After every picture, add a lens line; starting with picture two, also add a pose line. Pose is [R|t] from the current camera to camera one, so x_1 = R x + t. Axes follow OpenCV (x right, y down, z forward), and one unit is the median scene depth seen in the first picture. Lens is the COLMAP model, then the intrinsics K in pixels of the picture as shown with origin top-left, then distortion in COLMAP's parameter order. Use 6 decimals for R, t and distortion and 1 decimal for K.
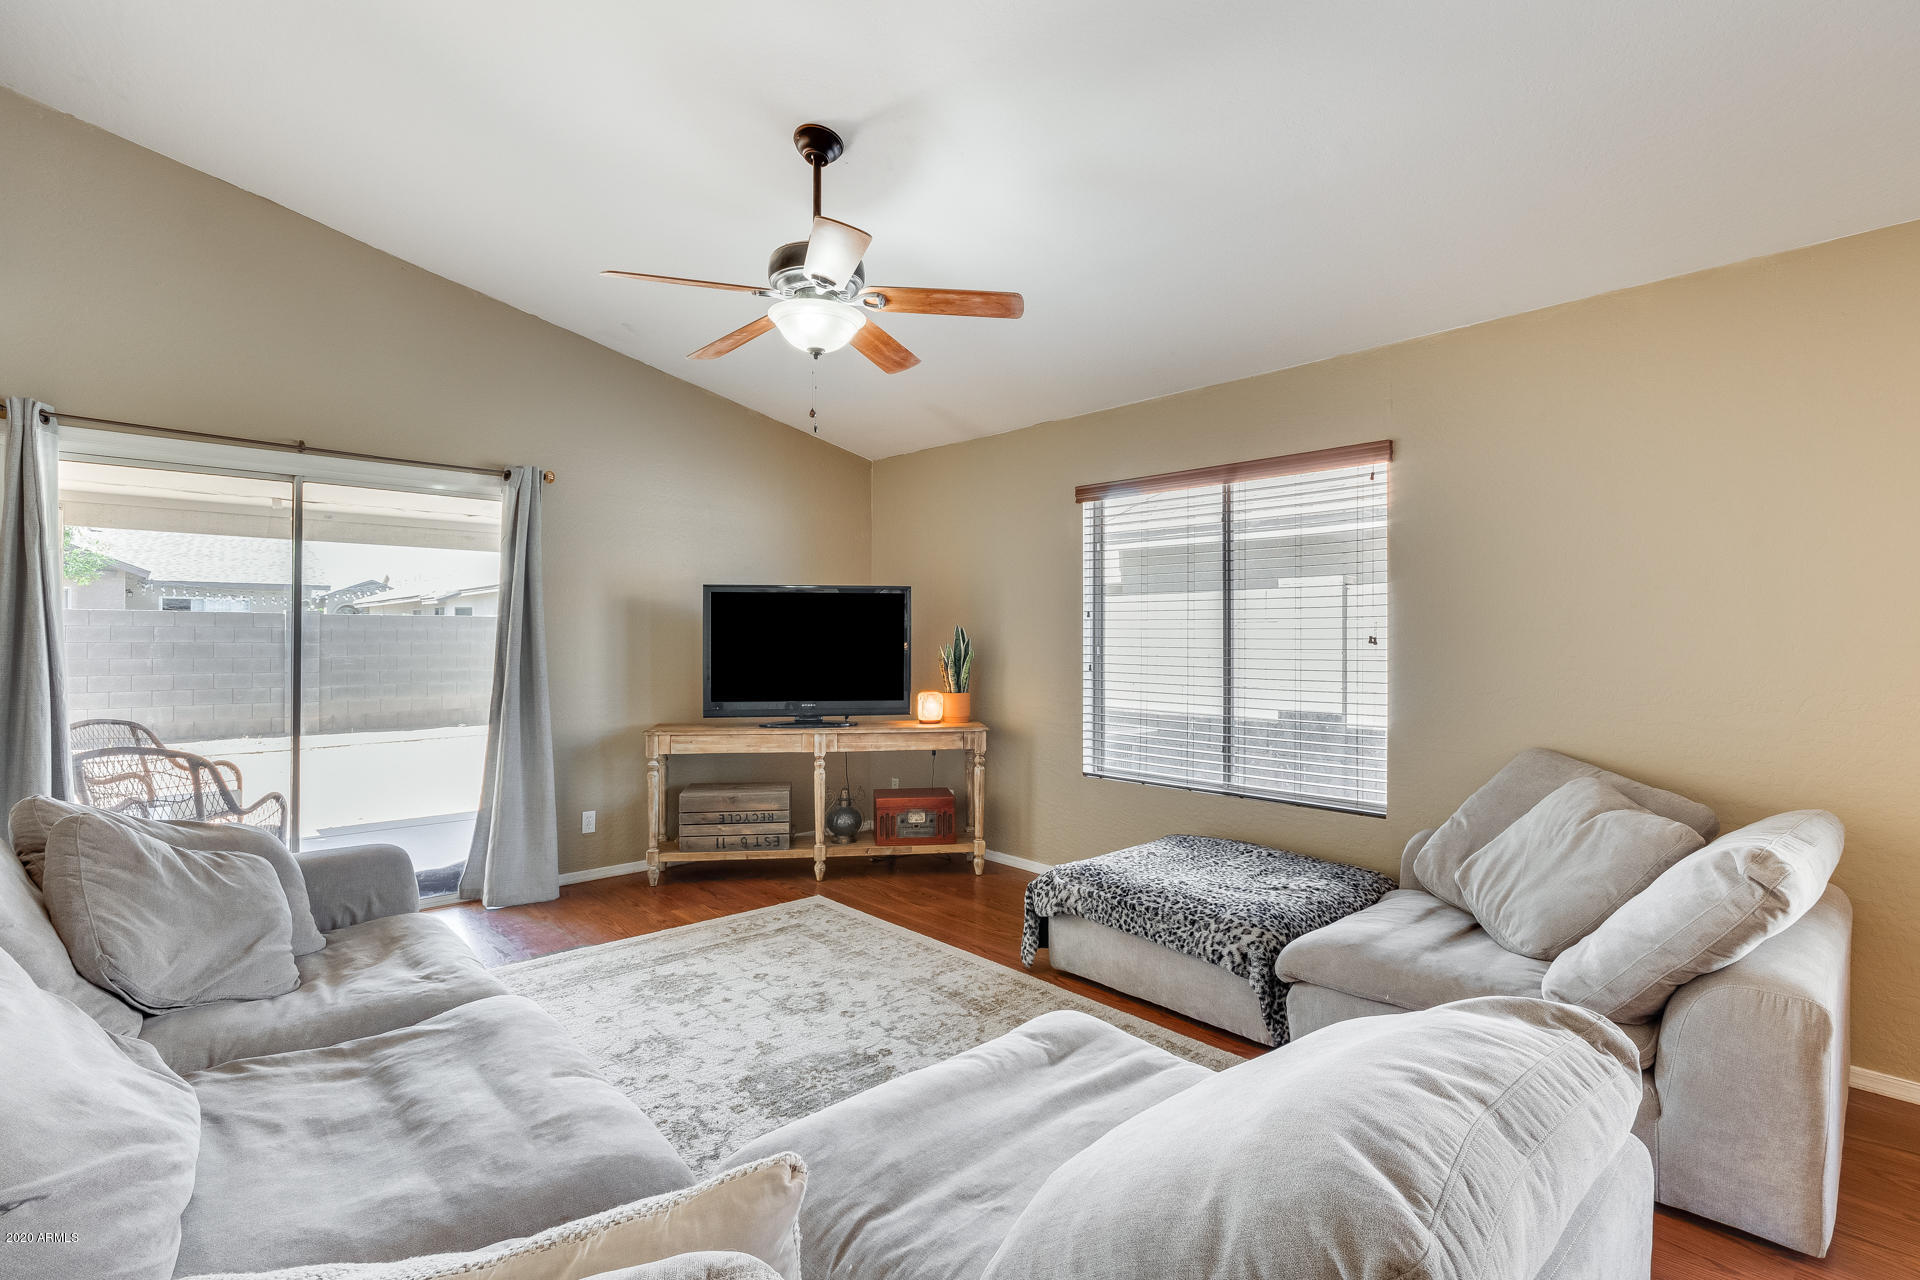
lens RADIAL K [[896.2, 0, 933.6], [0, 896.2, 637.4], [0, 0, 1]] dist [-0.004799, -0.000369]
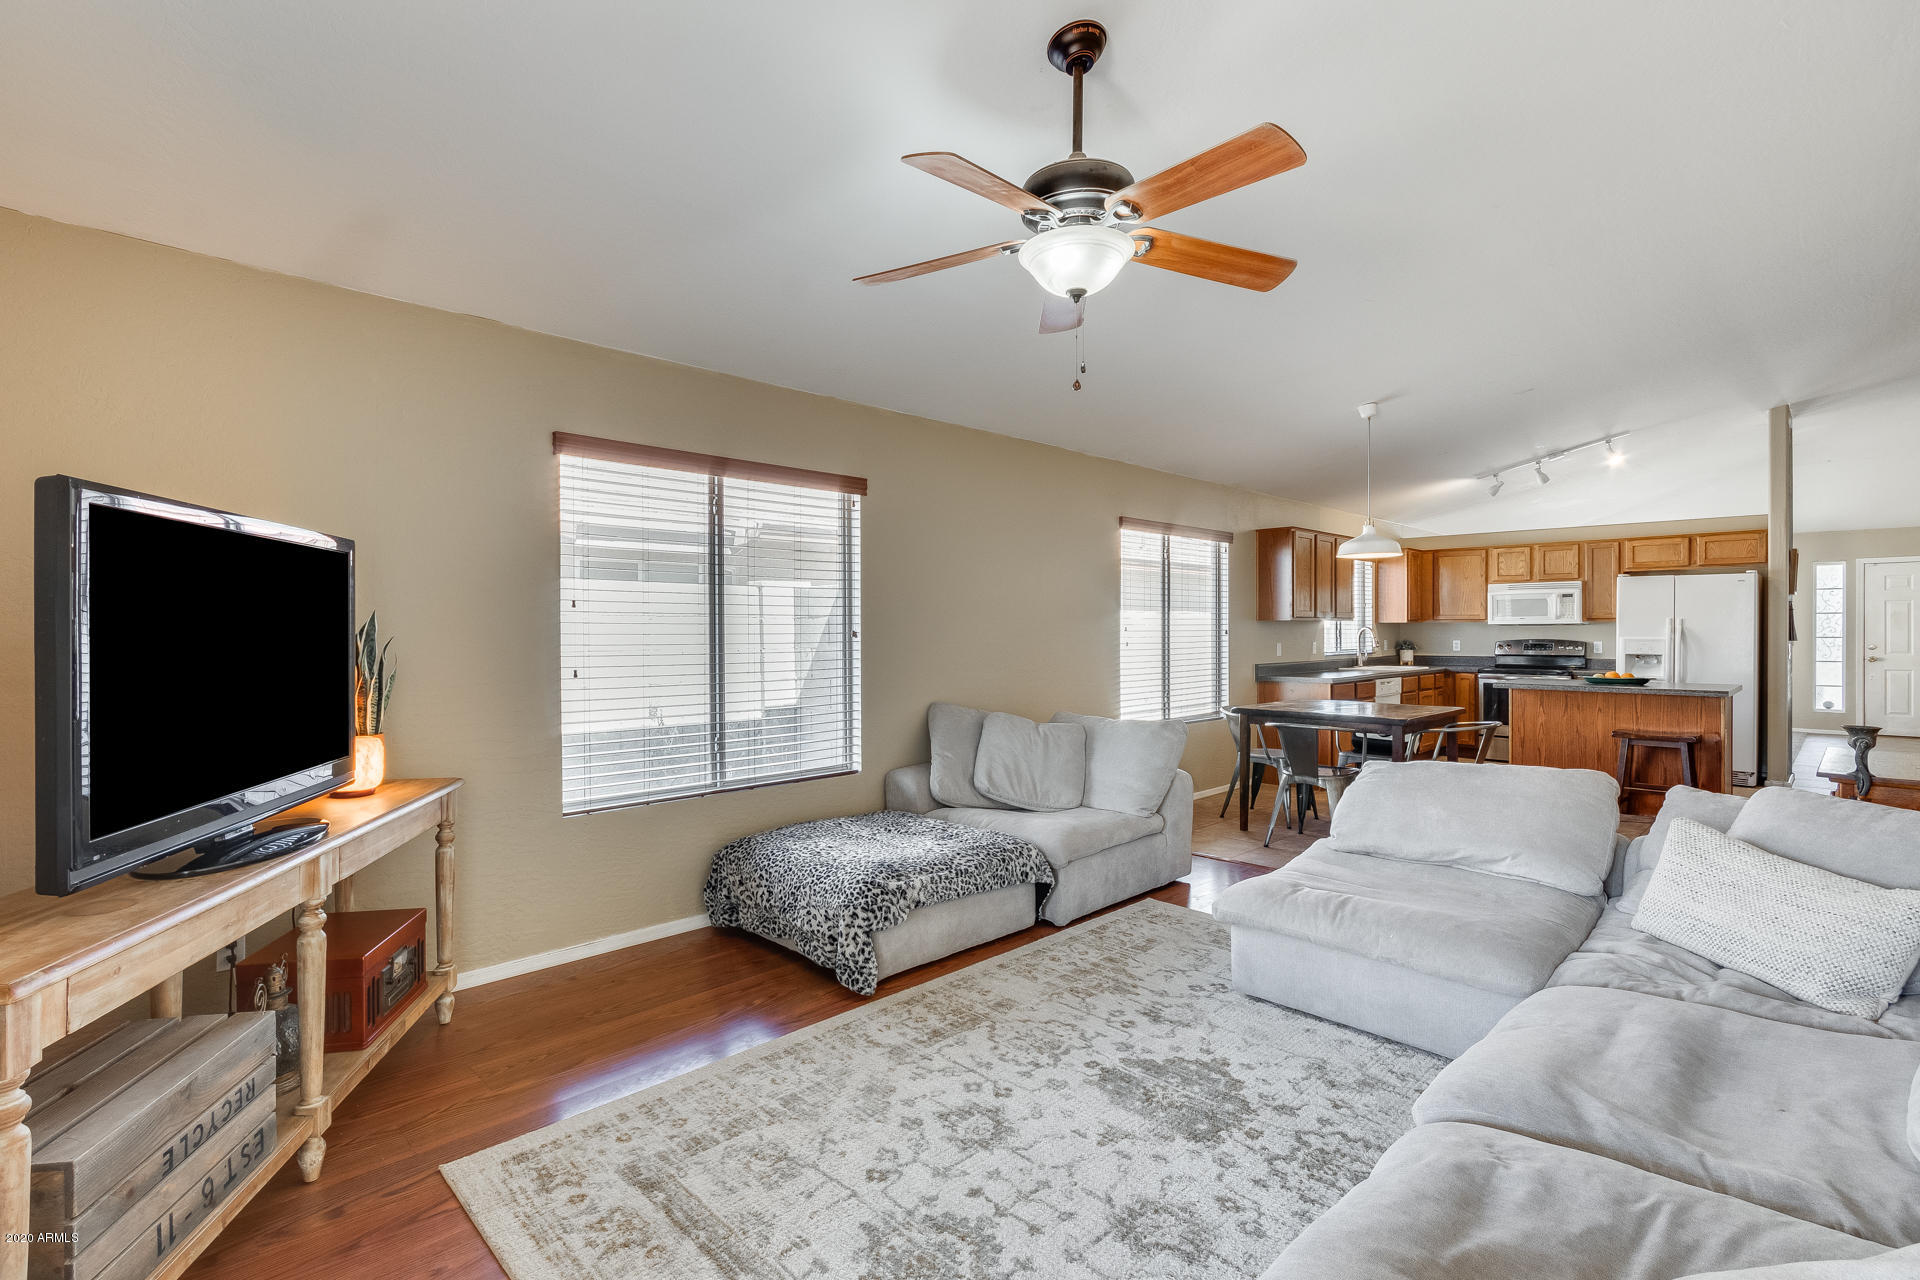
lens RADIAL K [[896.2, 0, 933.6], [0, 896.2, 637.4], [0, 0, 1]] dist [-0.004799, -0.000369]
pose [[-0.043771, -0.007670, 0.999012, -0.592600], [0.006149, 0.999950, 0.007947, -0.001221], [-0.999023, 0.006491, -0.043722, 0.716512]]
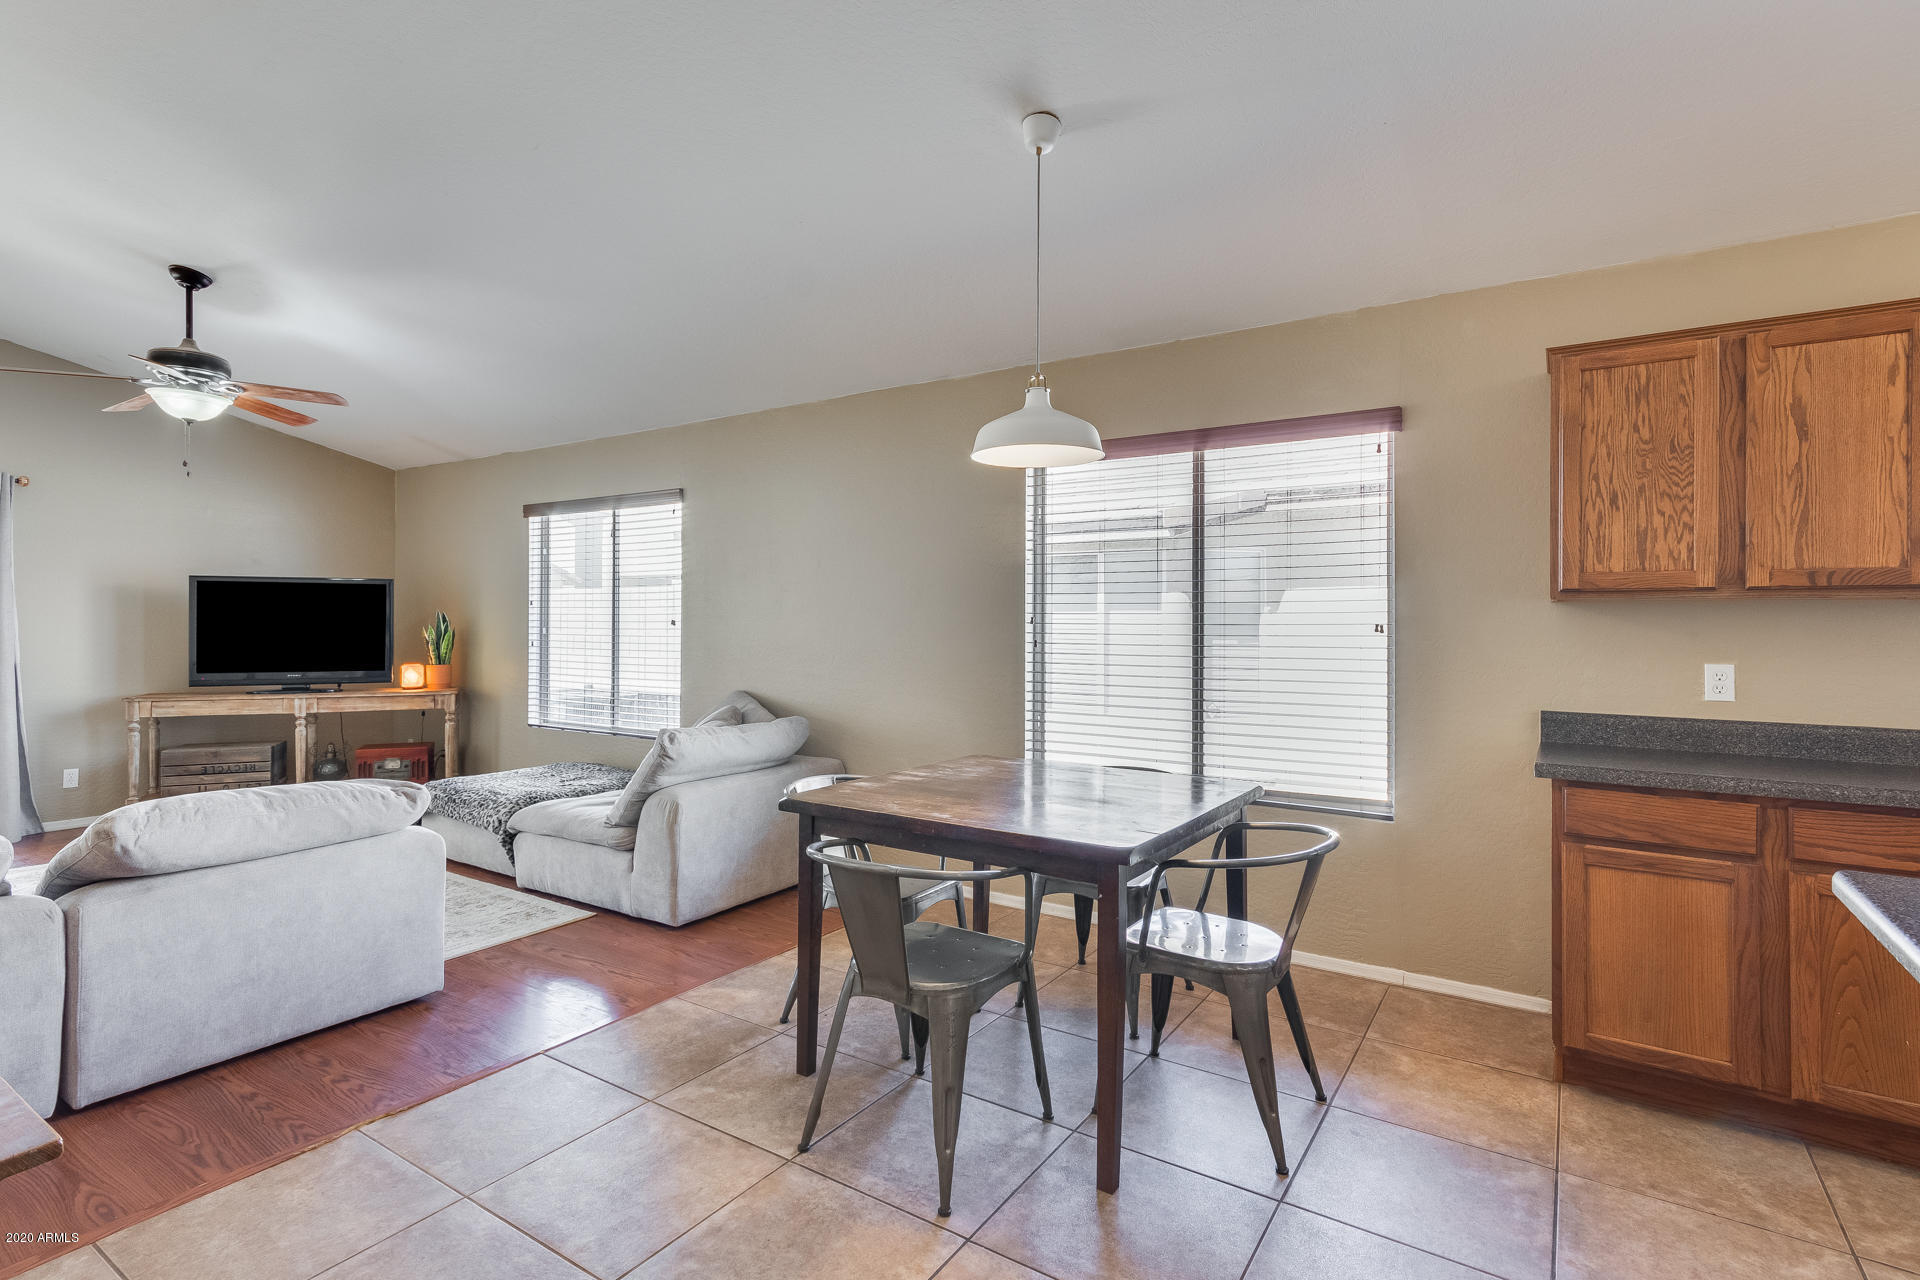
lens RADIAL K [[936.0, 0, 953.5], [0, 936.0, 623.0], [0, 0, 1]] dist [0.001610, 0.001461]
pose [[0.966501, 0.003746, 0.256635, 0.410090], [-0.003574, 0.999993, -0.001134, 0.002949], [-0.256638, 0.000179, 0.966508, -0.472552]]
